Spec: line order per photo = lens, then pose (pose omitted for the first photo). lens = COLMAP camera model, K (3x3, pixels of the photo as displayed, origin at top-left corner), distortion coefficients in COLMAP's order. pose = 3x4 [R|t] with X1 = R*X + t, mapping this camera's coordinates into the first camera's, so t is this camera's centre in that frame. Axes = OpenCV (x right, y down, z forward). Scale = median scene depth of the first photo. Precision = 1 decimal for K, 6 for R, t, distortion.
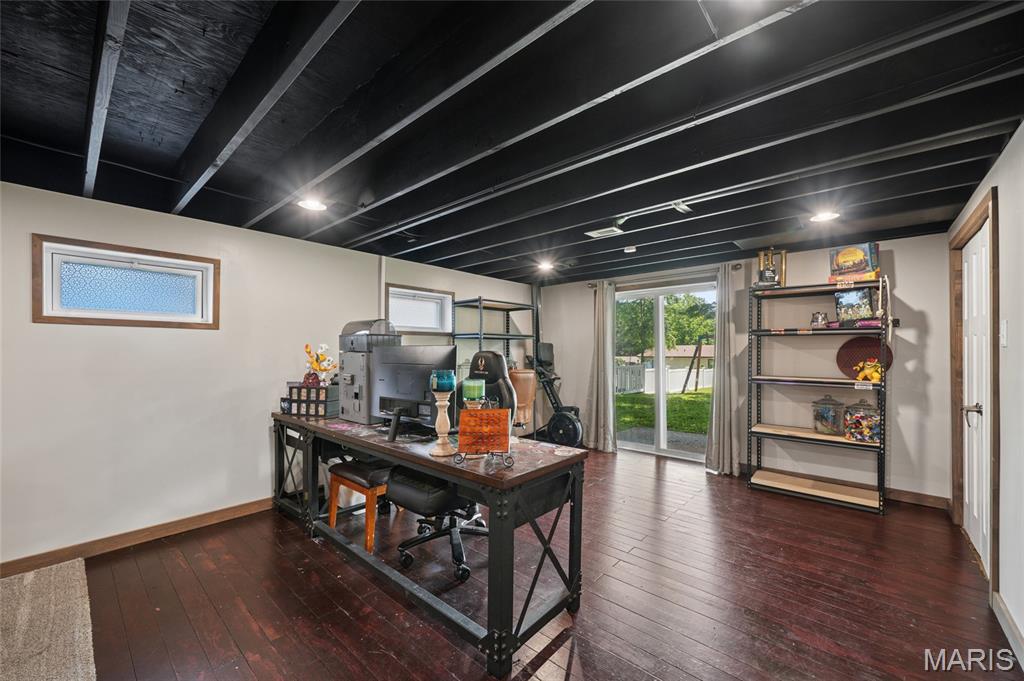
lens RADIAL K [[373.1, 0, 511.0], [0, 373.1, 349.4], [0, 0, 1]] dist [-0.001222, -0.000068]
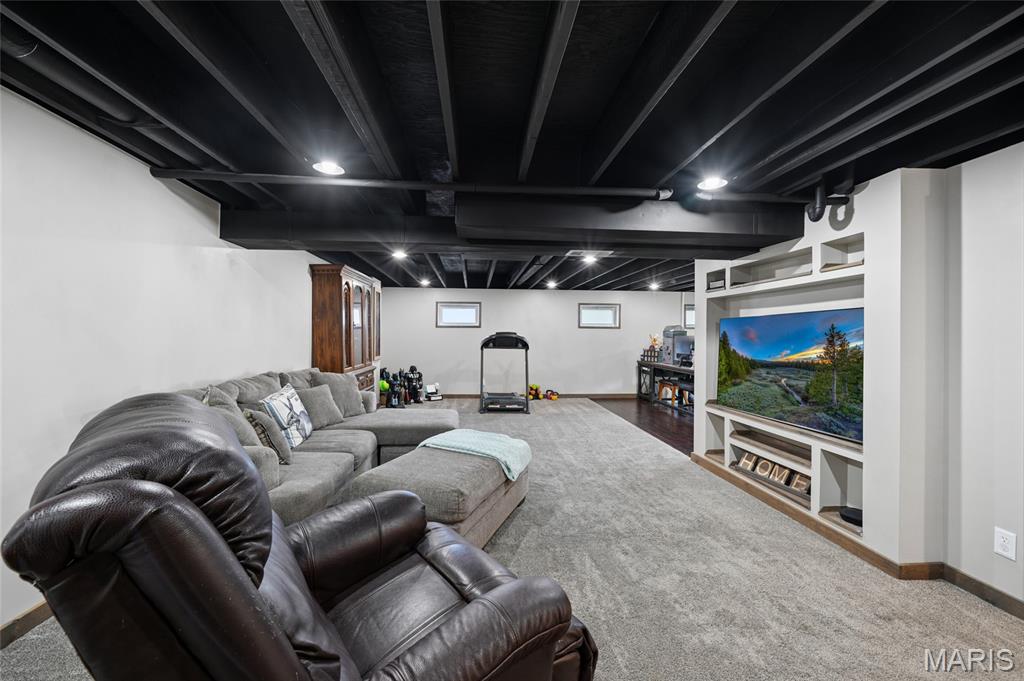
lens RADIAL K [[407.2, 0, 510.0], [0, 407.2, 337.1], [0, 0, 1]] dist [-0.003911, 0.000521]
pose [[0.706280, 0.006400, -0.707904, 0.770988], [-0.001083, 0.999968, 0.007960, -0.015889], [0.707932, -0.004856, 0.706264, -1.700743]]
